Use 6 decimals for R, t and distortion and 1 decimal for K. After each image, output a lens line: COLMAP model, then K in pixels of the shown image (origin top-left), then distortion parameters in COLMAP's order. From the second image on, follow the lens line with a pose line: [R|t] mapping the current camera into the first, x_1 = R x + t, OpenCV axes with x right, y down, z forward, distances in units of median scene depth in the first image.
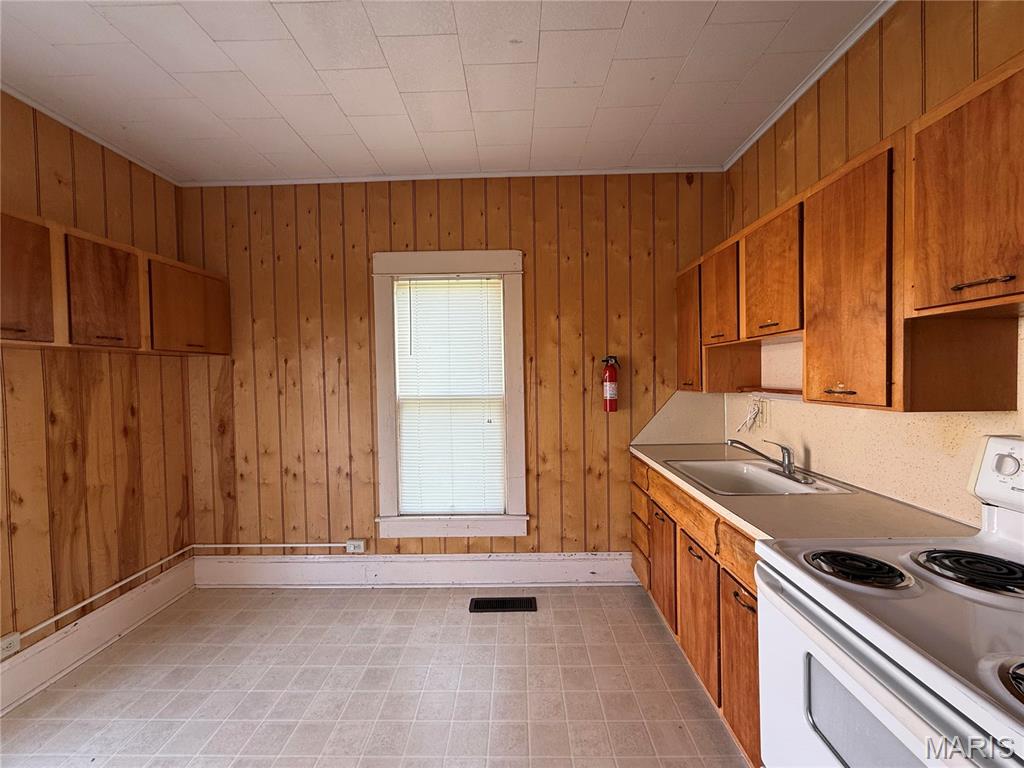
lens RADIAL K [[408.2, 0, 513.5], [0, 408.2, 382.5], [0, 0, 1]] dist [-0.001735, -0.000274]
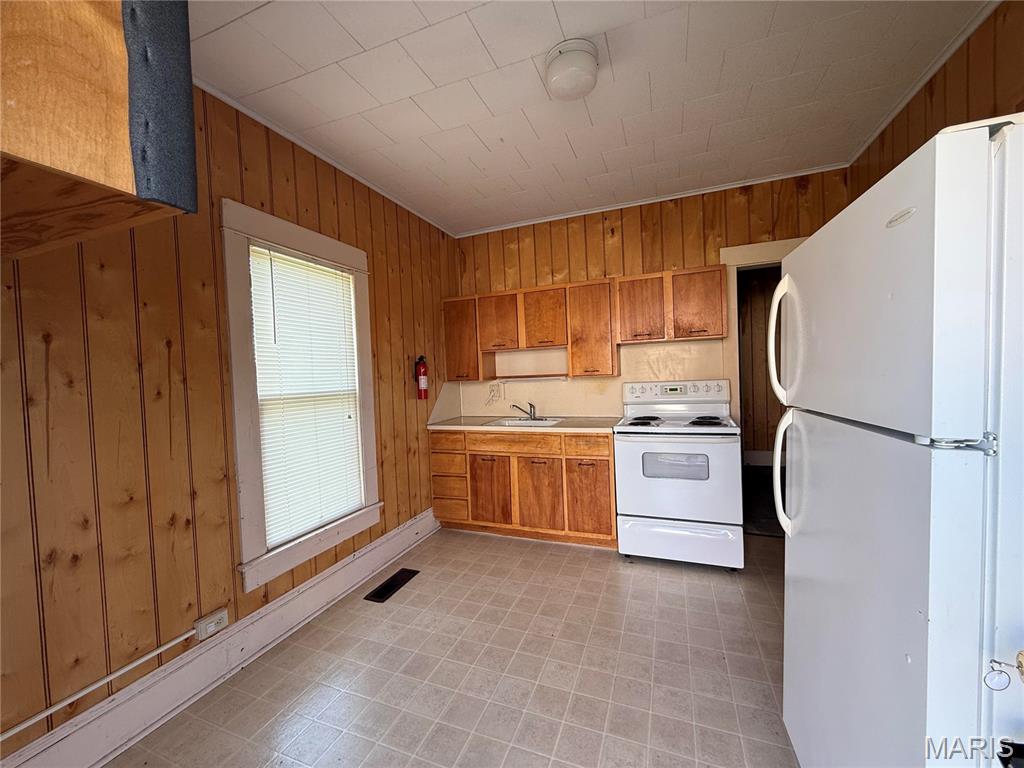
lens RADIAL K [[408.2, 0, 509.2], [0, 408.2, 382.6], [0, 0, 1]] dist [-0.001735, -0.000274]
pose [[0.349675, -0.018130, 0.936696, -0.843007], [0.052192, 0.998637, -0.000155, 0.033245], [-0.935416, 0.048943, 0.350145, 0.297407]]
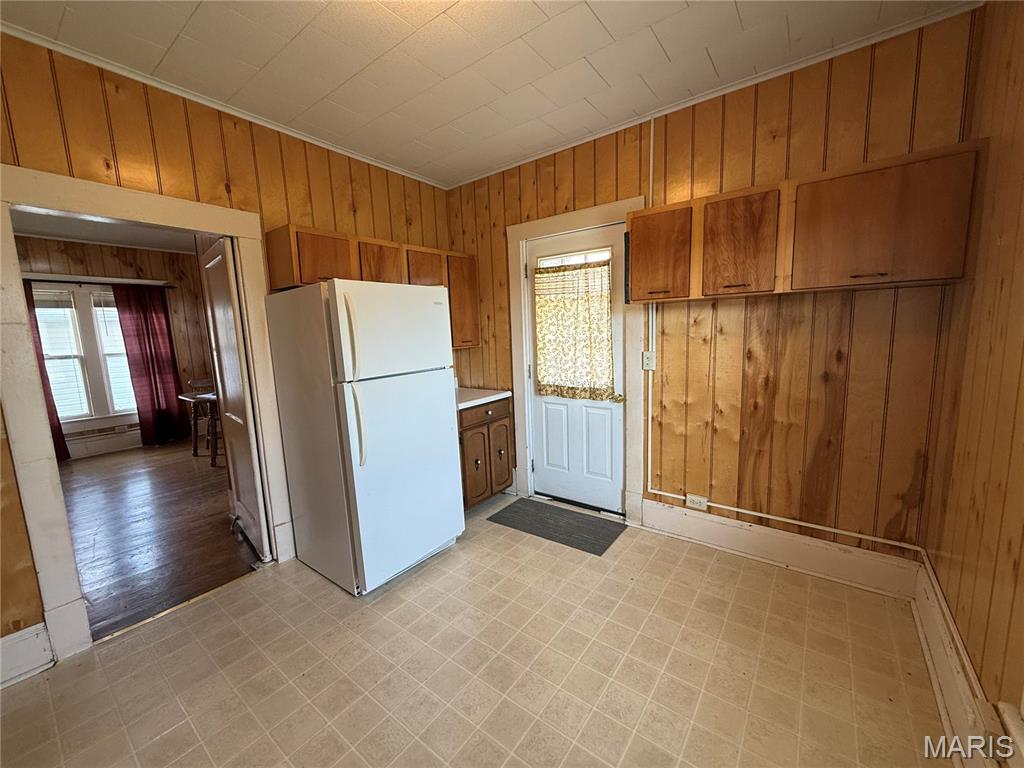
lens RADIAL K [[408.2, 0, 513.2], [0, 408.2, 388.8], [0, 0, 1]] dist [-0.001735, -0.000274]
pose [[-0.590438, 0.151340, -0.792766, 0.190395], [0.025759, 0.985295, 0.168909, -0.026845], [0.806671, 0.079309, -0.585654, 0.840828]]
